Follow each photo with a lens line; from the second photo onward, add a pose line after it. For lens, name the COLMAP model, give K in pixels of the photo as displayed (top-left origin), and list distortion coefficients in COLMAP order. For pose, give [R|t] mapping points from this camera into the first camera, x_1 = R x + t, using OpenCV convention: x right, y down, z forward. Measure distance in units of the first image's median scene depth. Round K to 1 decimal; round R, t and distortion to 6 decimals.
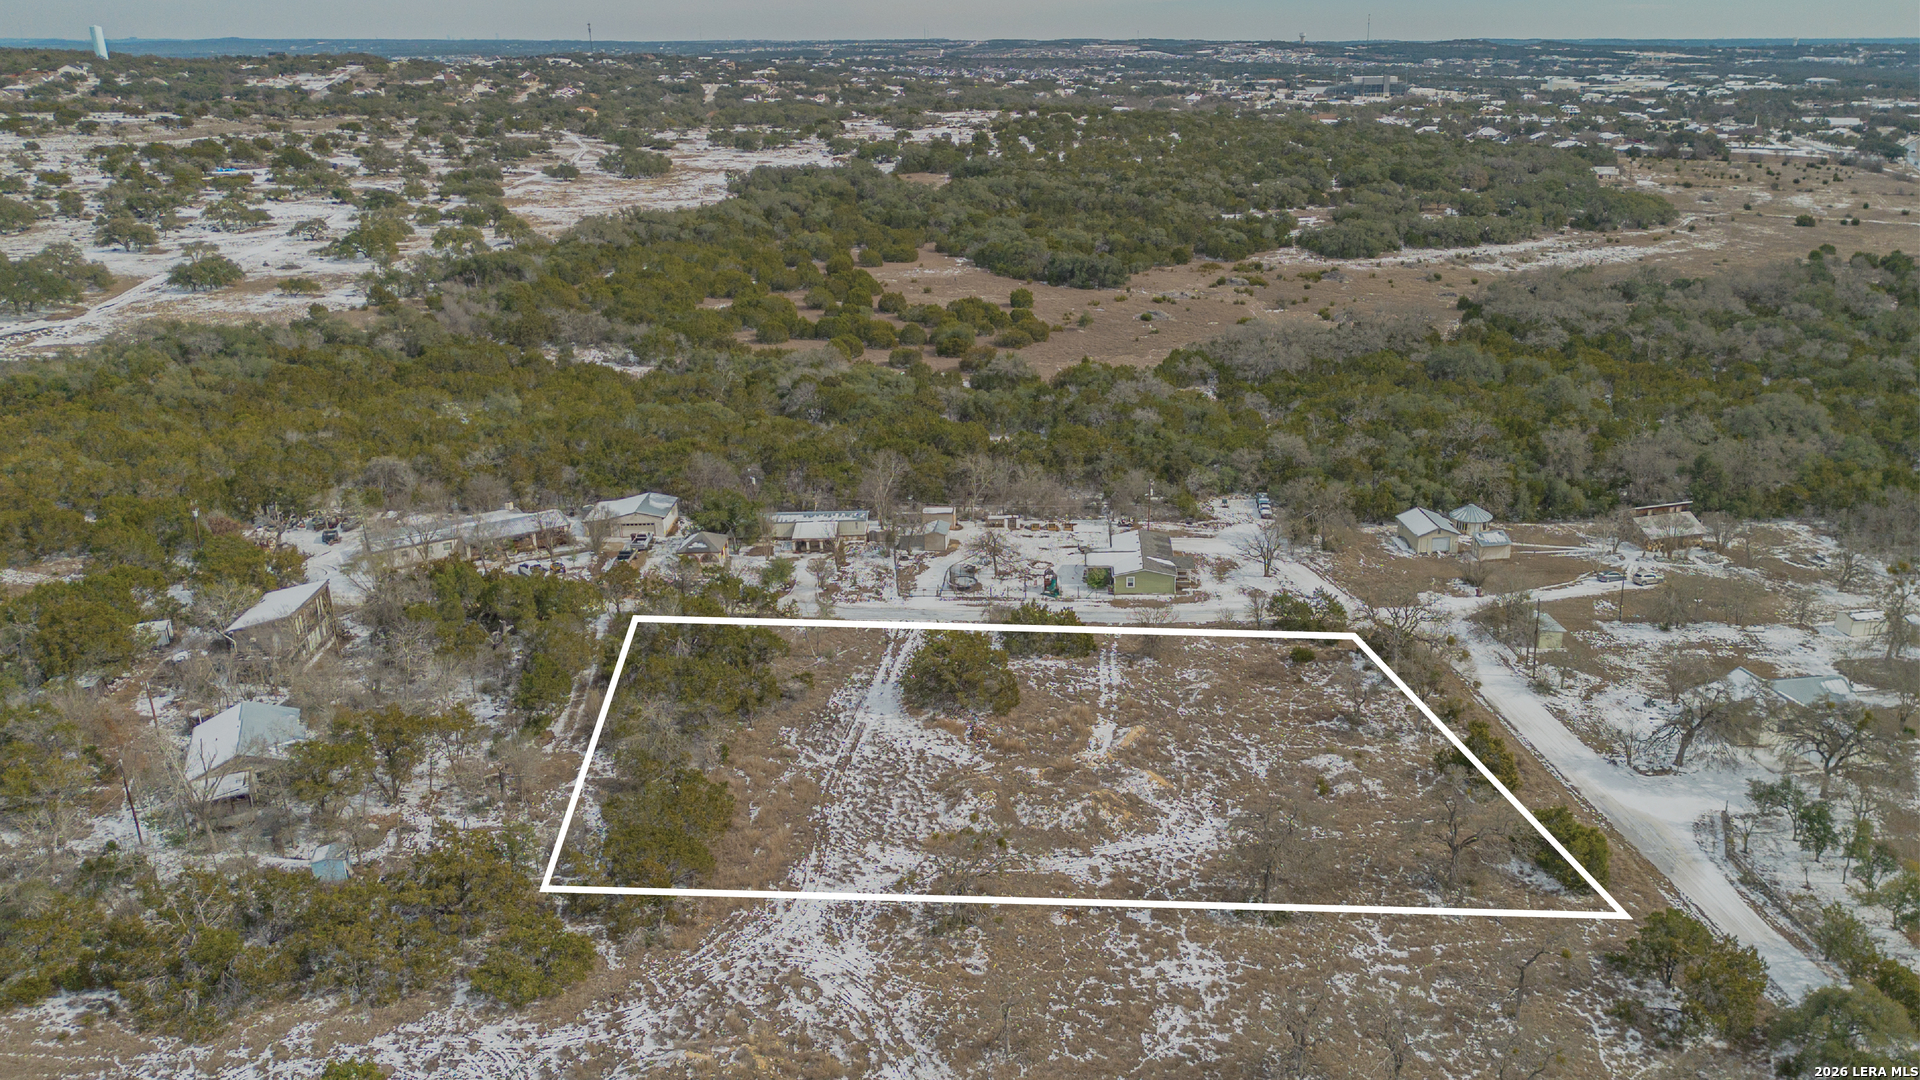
lens RADIAL K [[1404.7, 0, 1091.8], [0, 1404.7, 602.6], [0, 0, 1]] dist [0.063019, -0.040844]
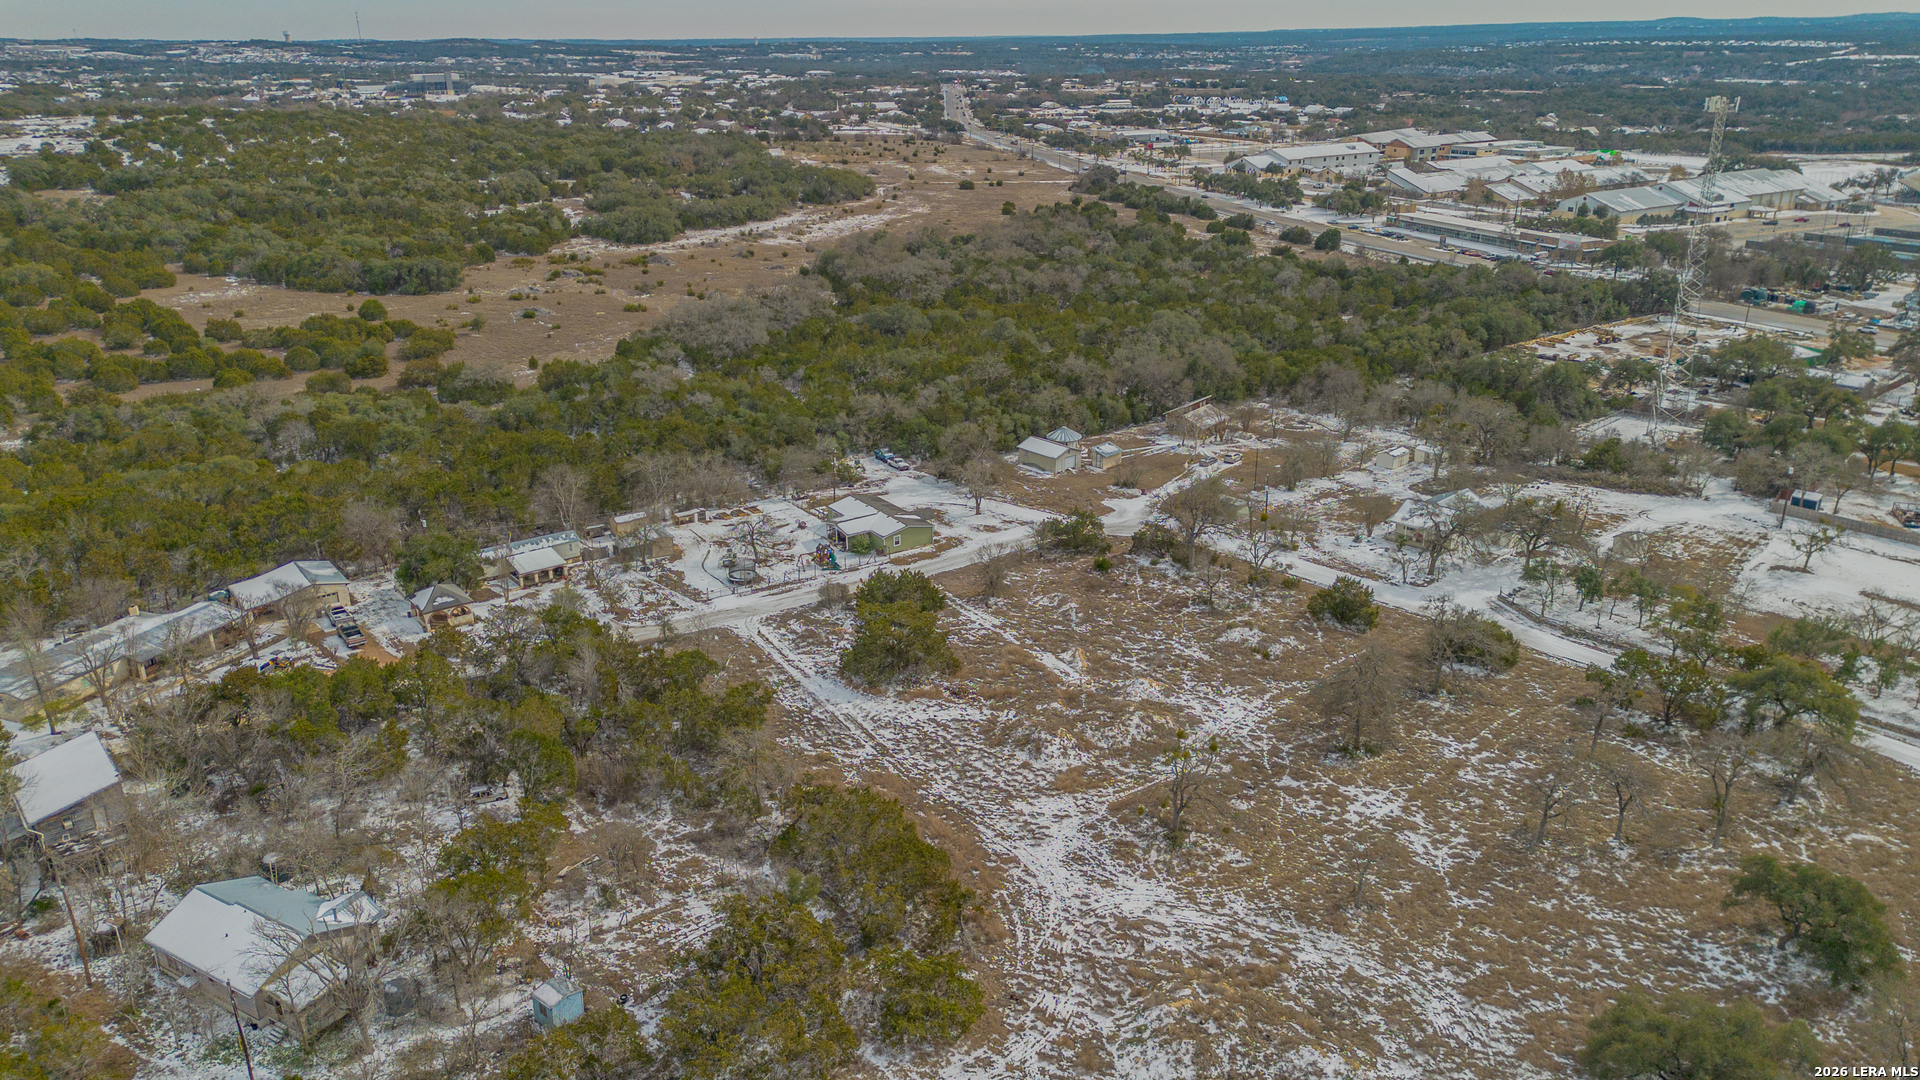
lens RADIAL K [[1352.9, 0, 956.0], [0, 1352.9, 532.1], [0, 0, 1]] dist [0.056312, -0.045805]
pose [[0.837787, -0.194750, 0.510084, -0.367911], [0.210497, 0.977211, 0.027369, -0.031689], [-0.503790, 0.084442, 0.859689, 0.089813]]
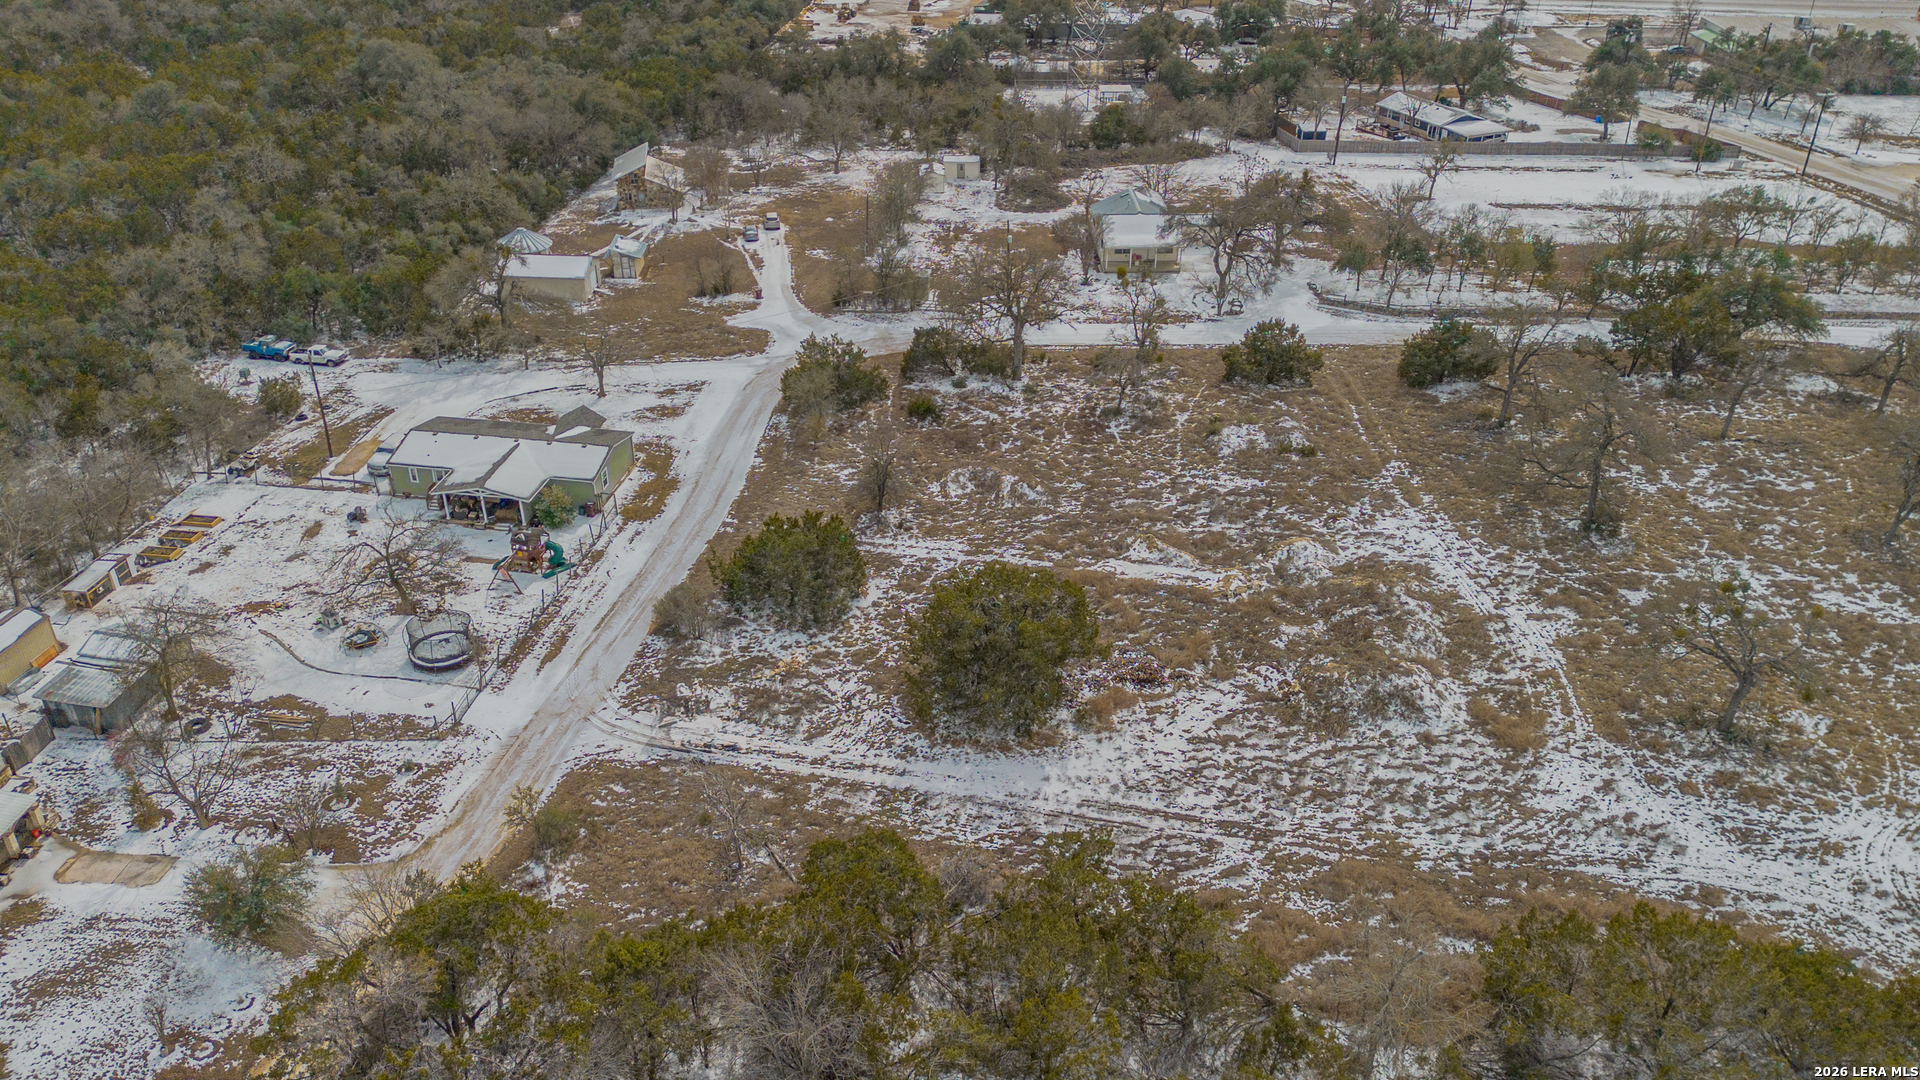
lens RADIAL K [[1409.0, 0, 964.5], [0, 1409.0, 540.6], [0, 0, 1]] dist [0.065731, -0.051172]
pose [[0.164488, -0.494114, 0.853695, -0.373316], [0.354582, 0.837250, 0.416275, -0.149252], [-0.920443, 0.234232, 0.312921, 0.565714]]
